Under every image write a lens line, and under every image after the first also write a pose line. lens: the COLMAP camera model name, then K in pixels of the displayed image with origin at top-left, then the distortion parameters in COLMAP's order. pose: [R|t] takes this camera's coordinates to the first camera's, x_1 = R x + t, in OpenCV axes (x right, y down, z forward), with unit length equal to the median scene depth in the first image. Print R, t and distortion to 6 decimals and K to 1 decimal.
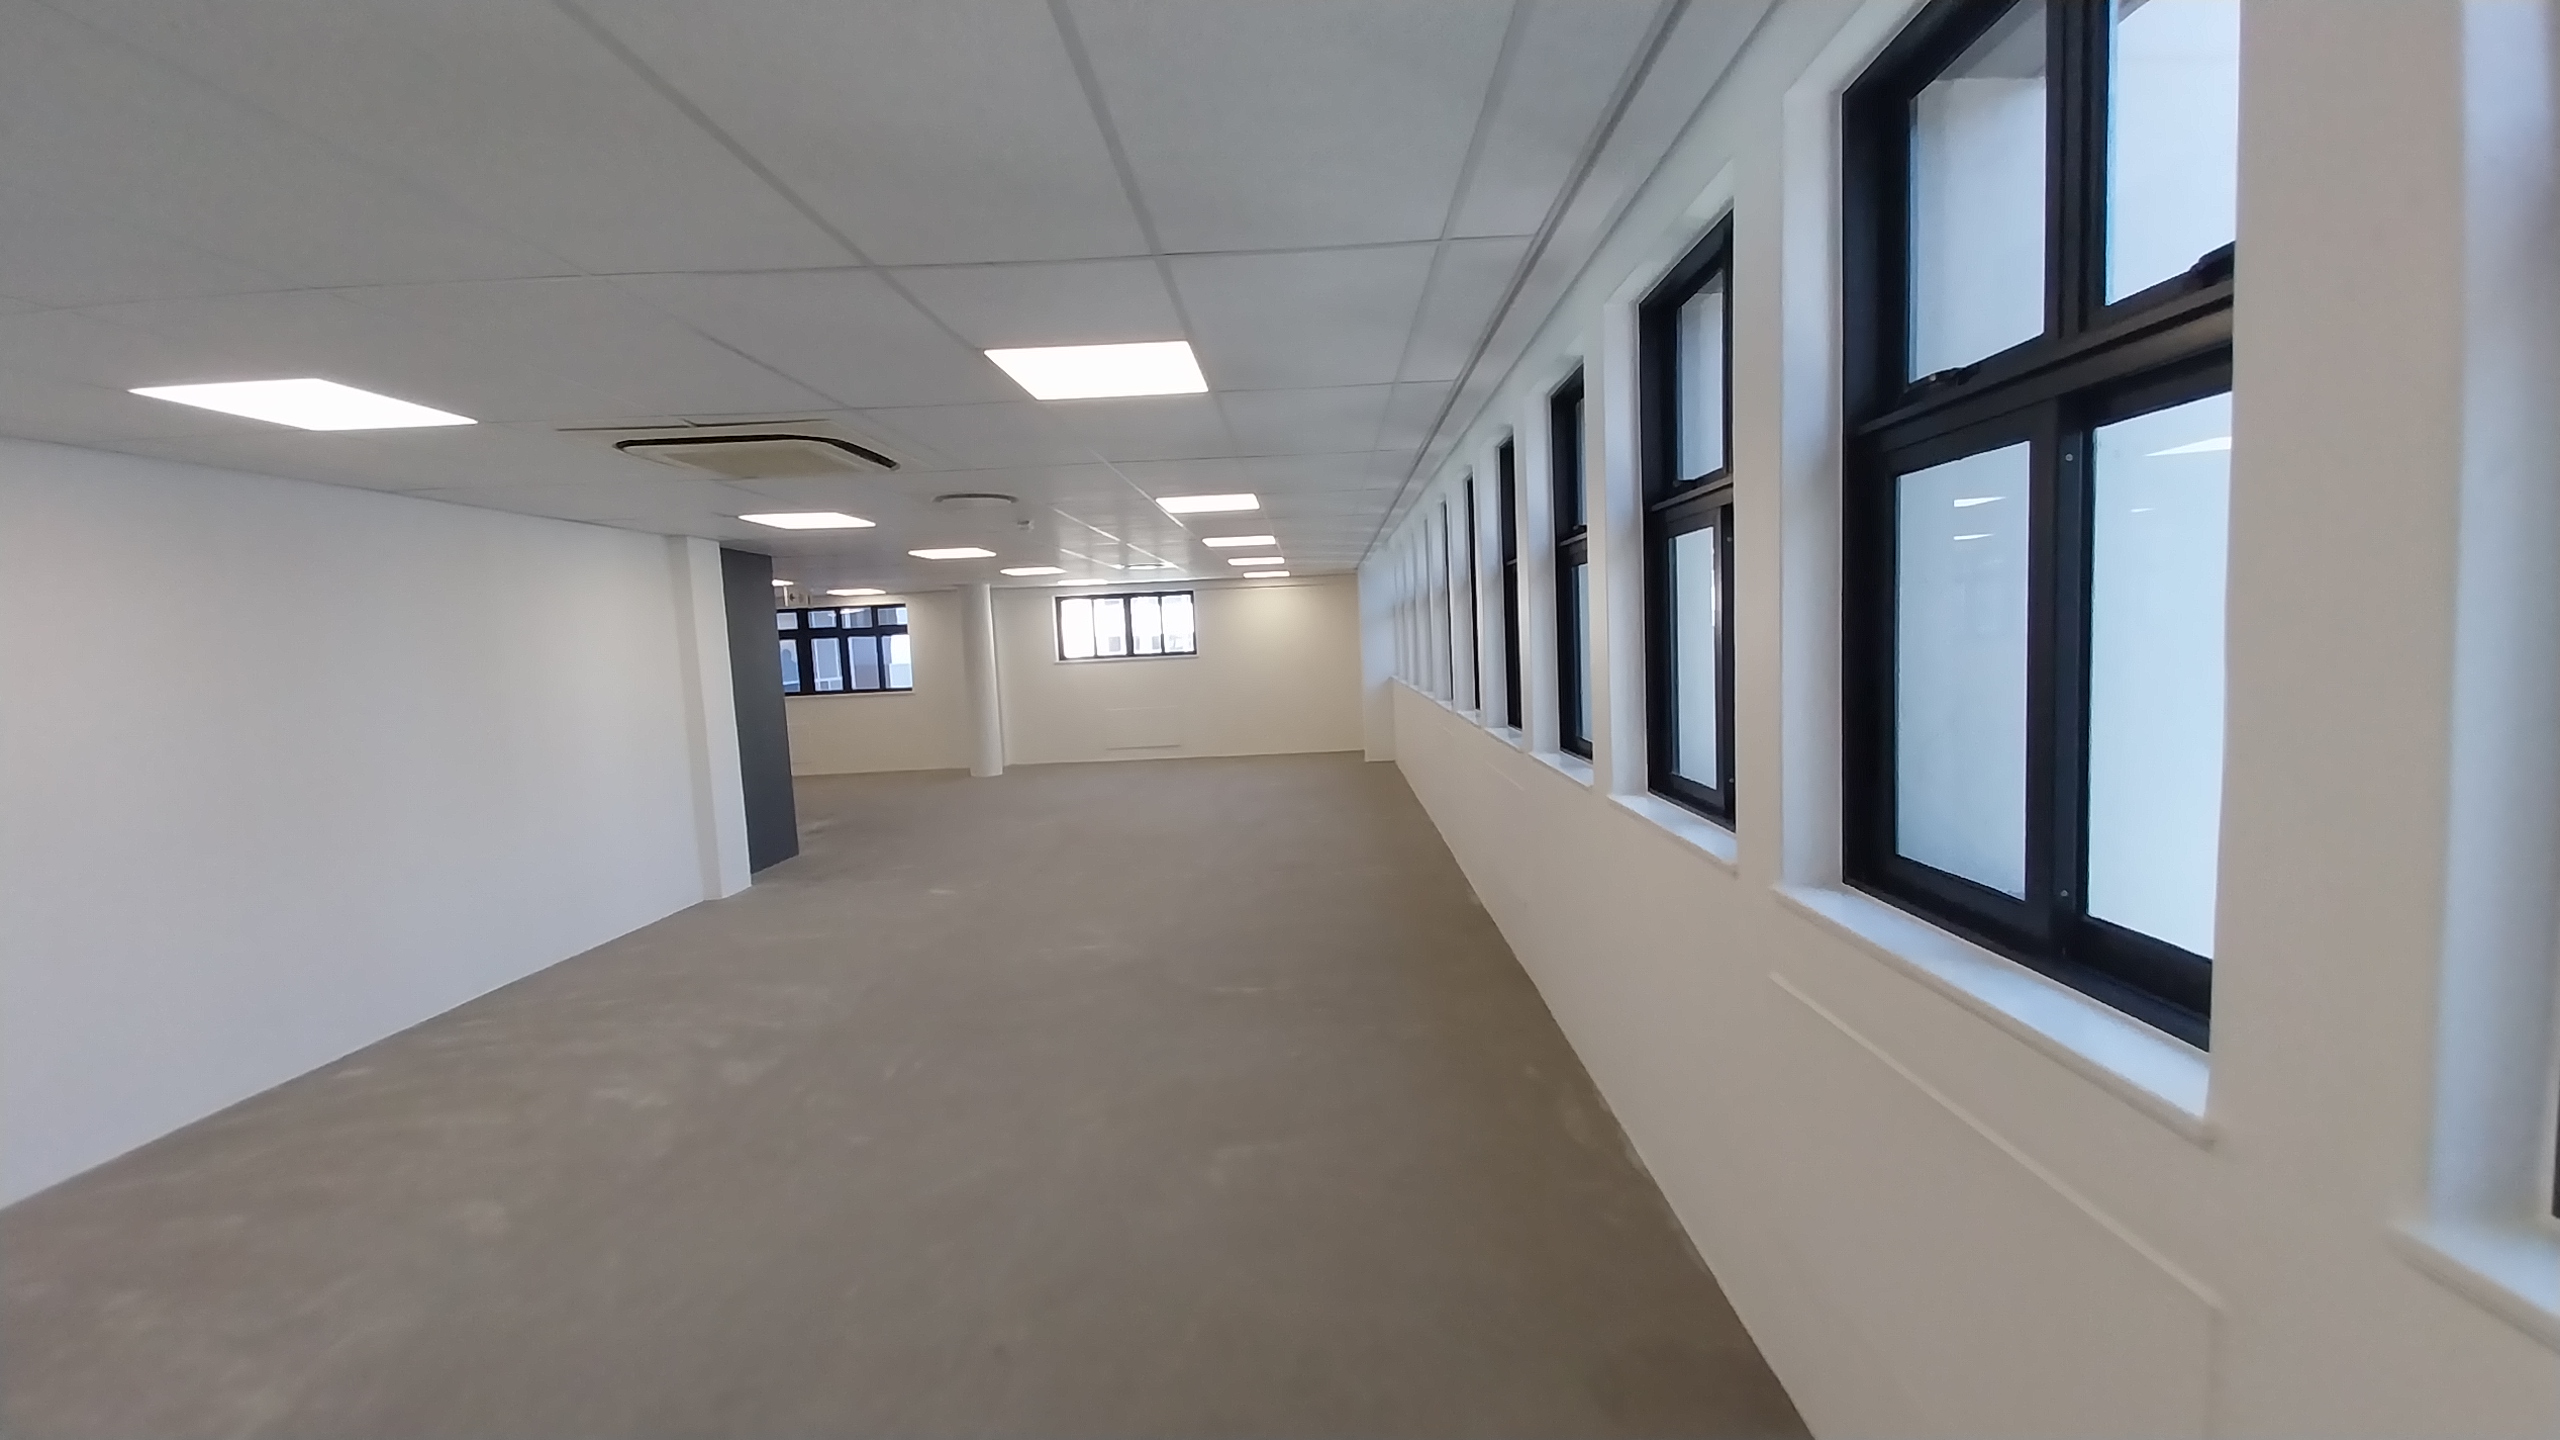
lens RADIAL K [[1002.3, 0, 1280.0], [0, 1002.3, 720.0], [0, 0, 1]] dist [0.021336, -0.015246]
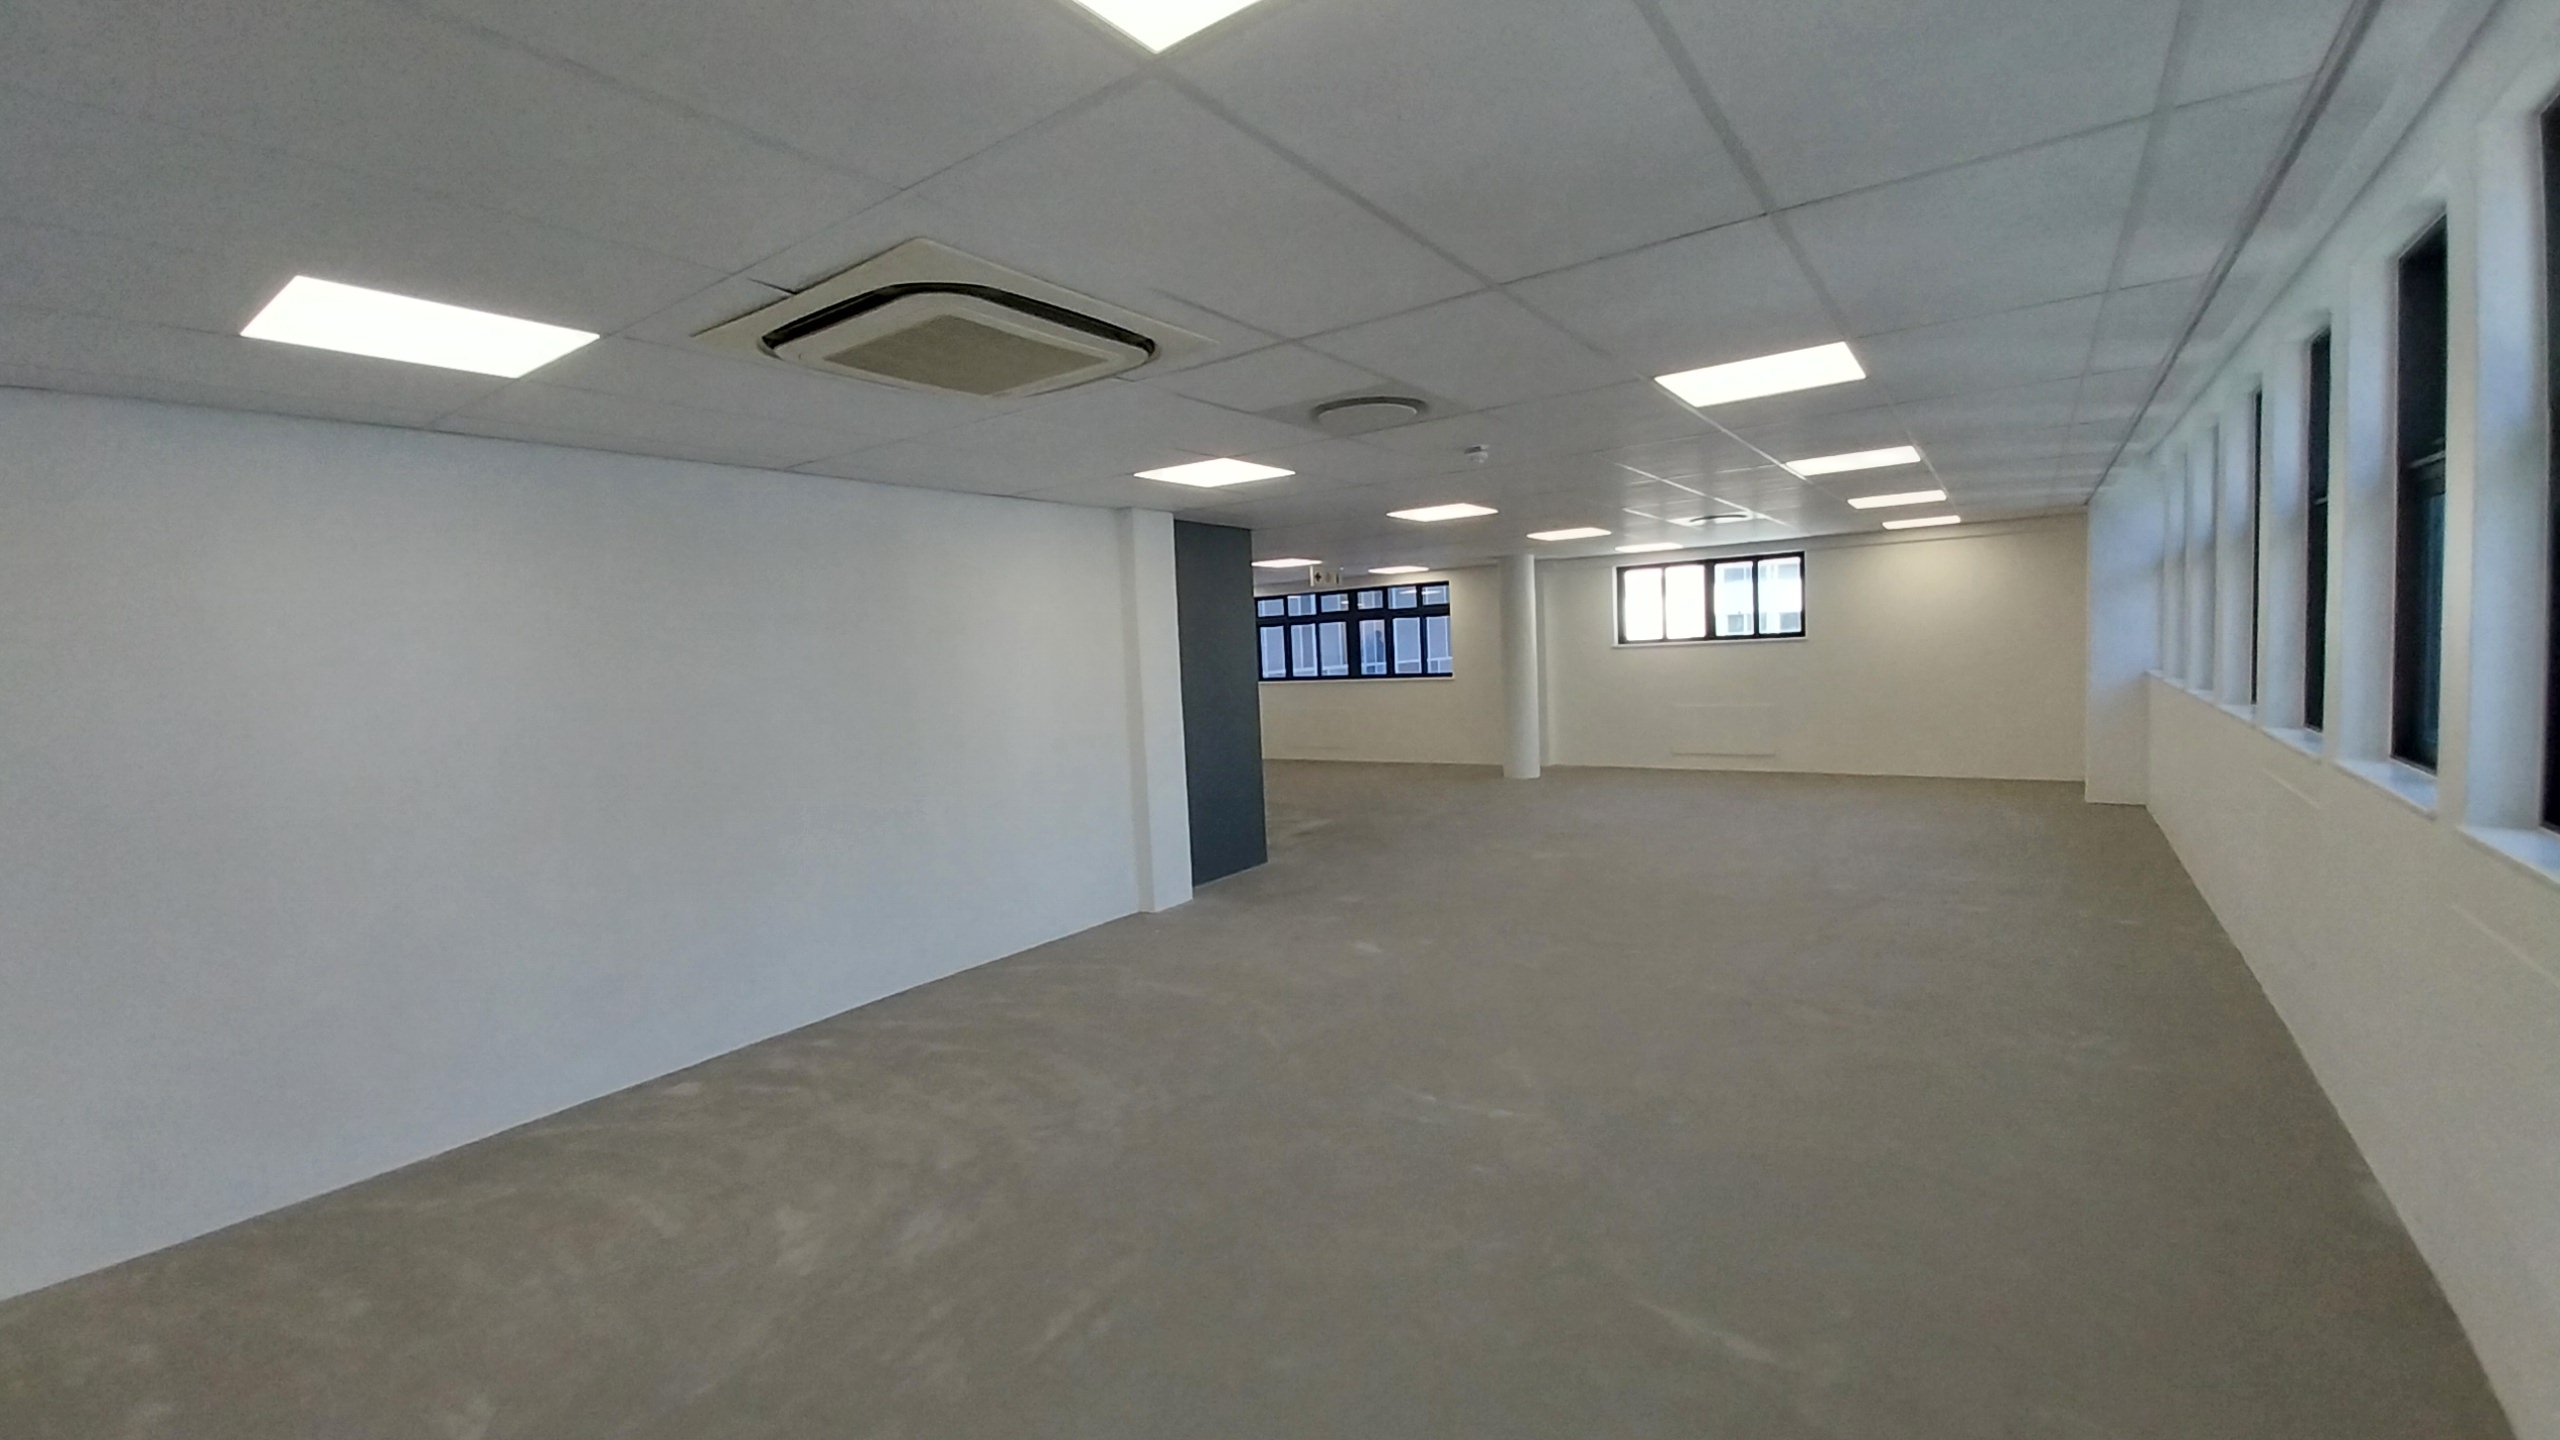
lens RADIAL K [[1002.3, 0, 1280.0], [0, 1002.3, 720.0], [0, 0, 1]] dist [0.021336, -0.015246]
pose [[0.828196, 0.046686, -0.558491, 0.016840], [-0.035514, 0.998893, 0.030836, -0.014502], [0.559313, -0.005704, 0.828937, 0.186680]]
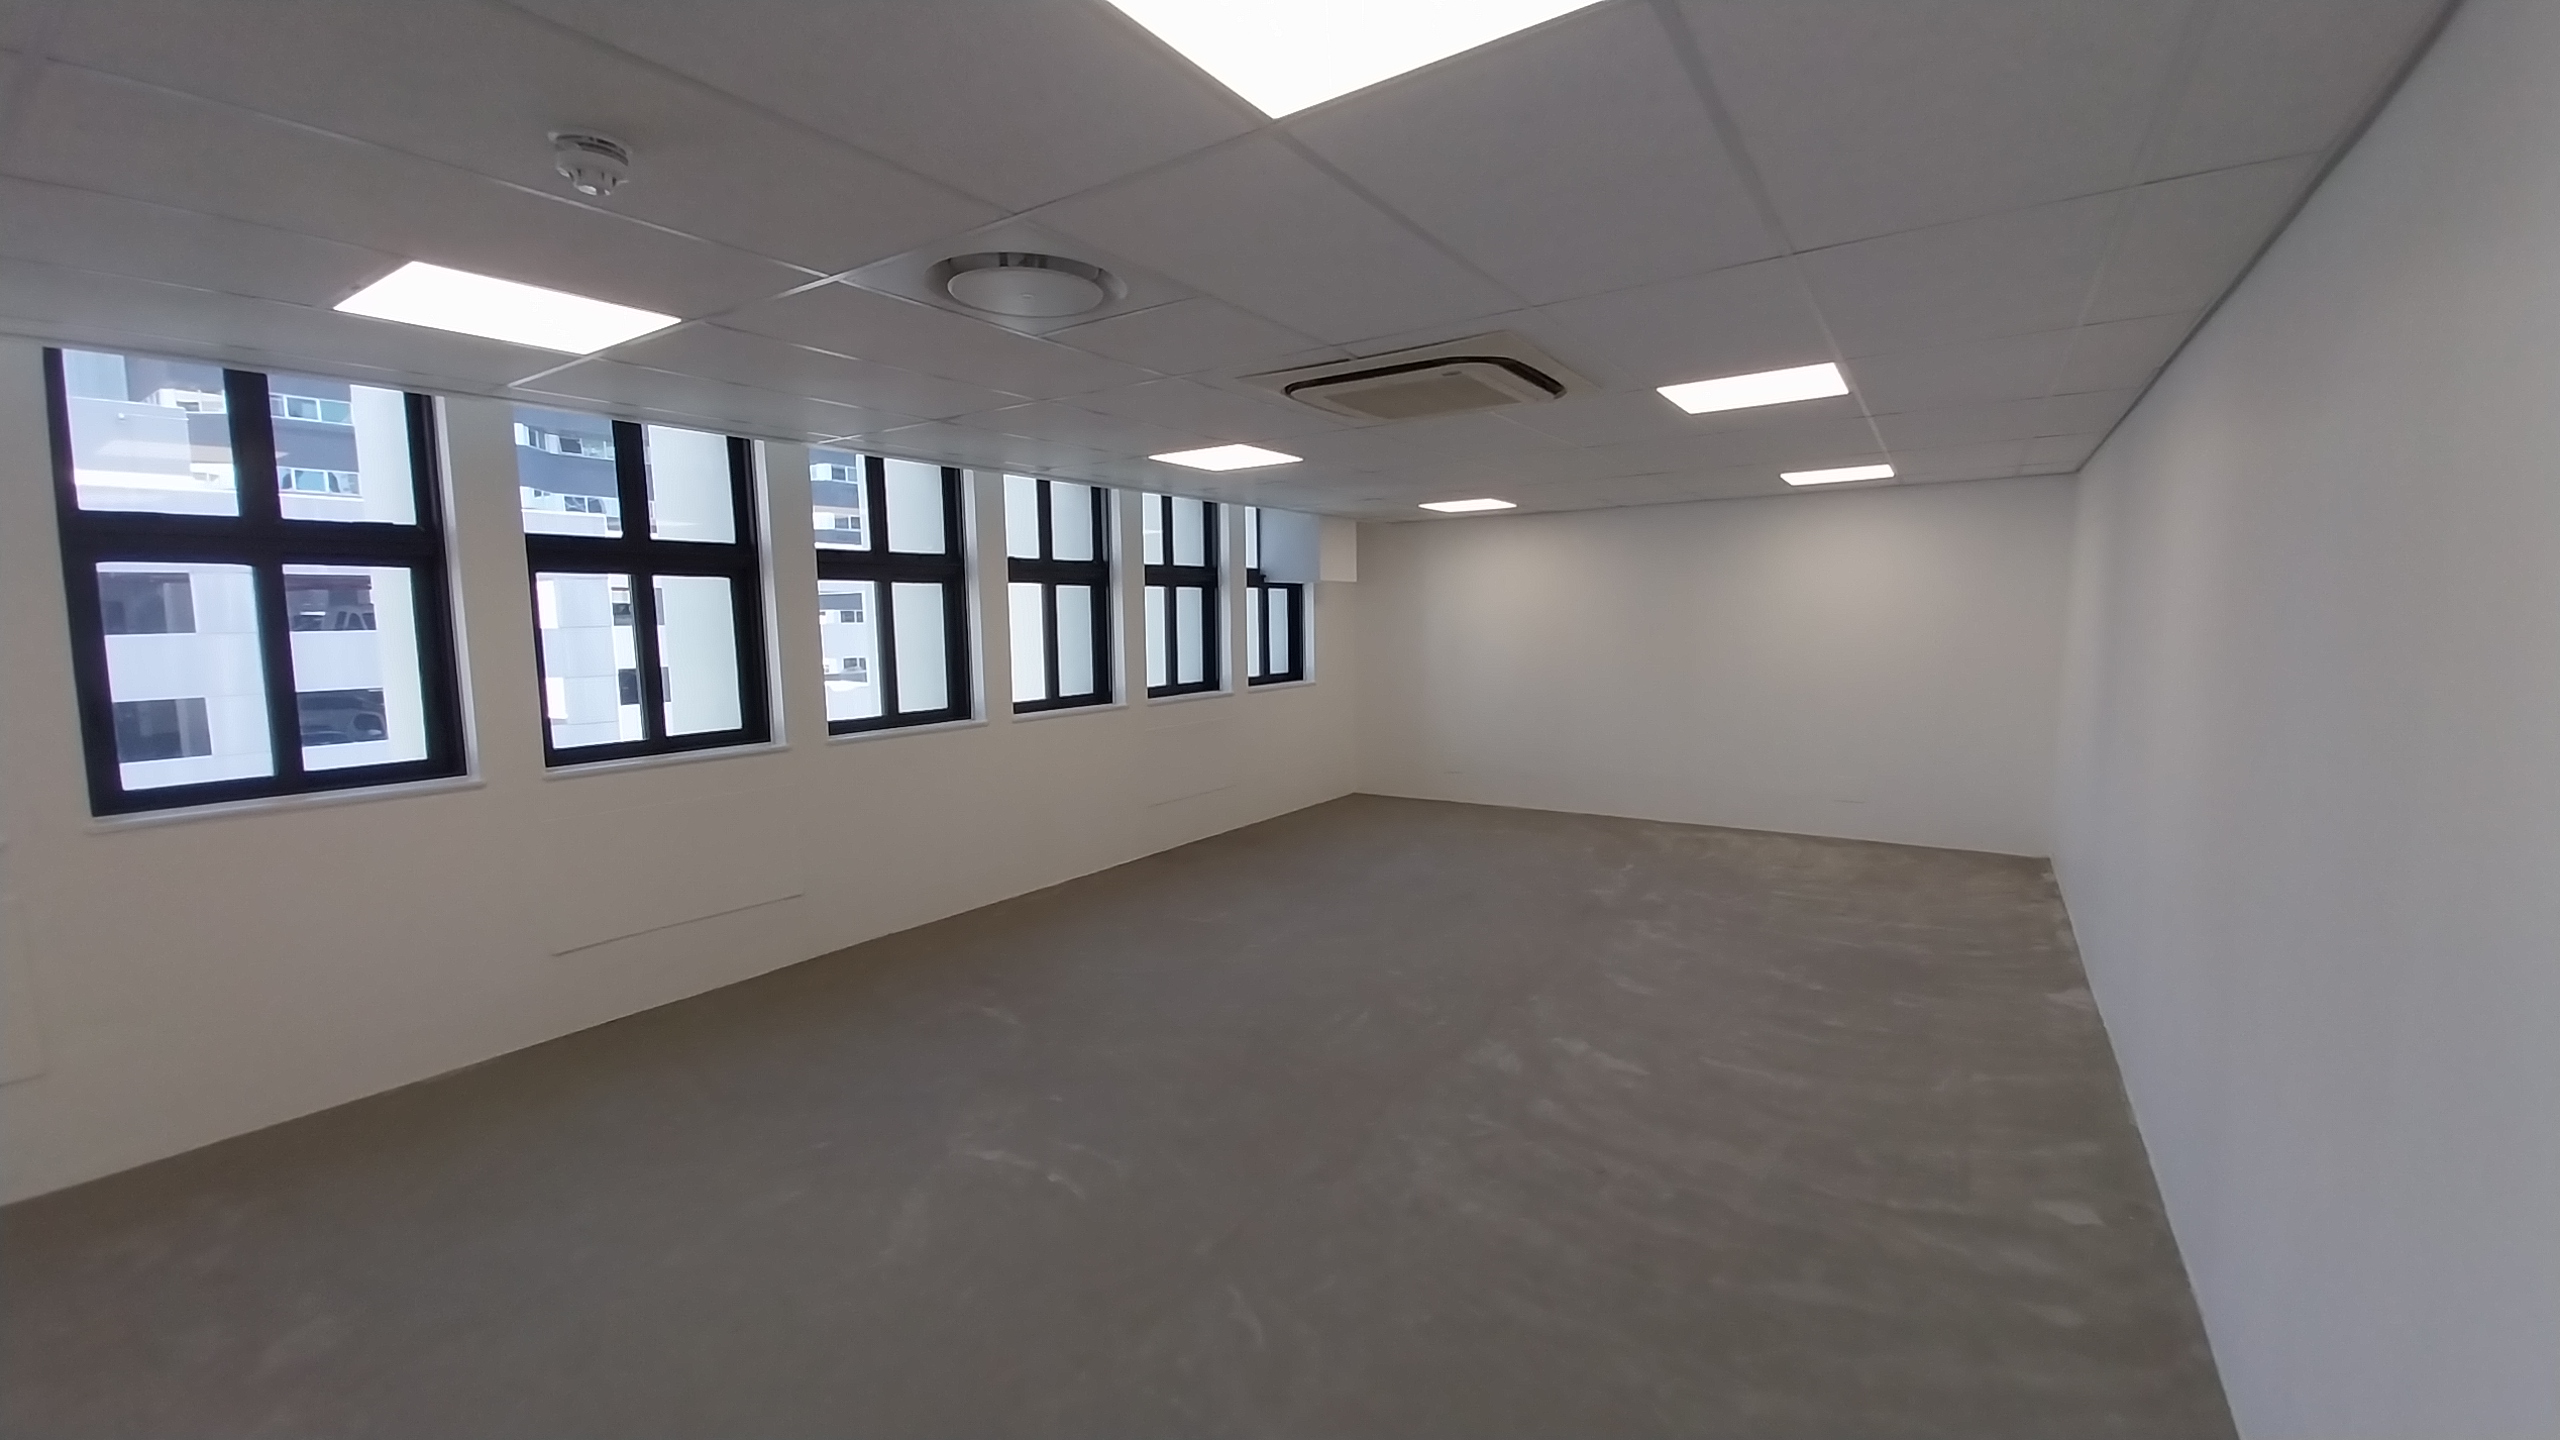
lens RADIAL K [[1002.3, 0, 1280.0], [0, 1002.3, 720.0], [0, 0, 1]] dist [0.021336, -0.015246]
pose [[-0.843213, 0.001089, 0.537578, -0.292305], [0.094451, 0.984742, 0.146156, -0.040071], [-0.529217, 0.174015, -0.830451, 0.618058]]
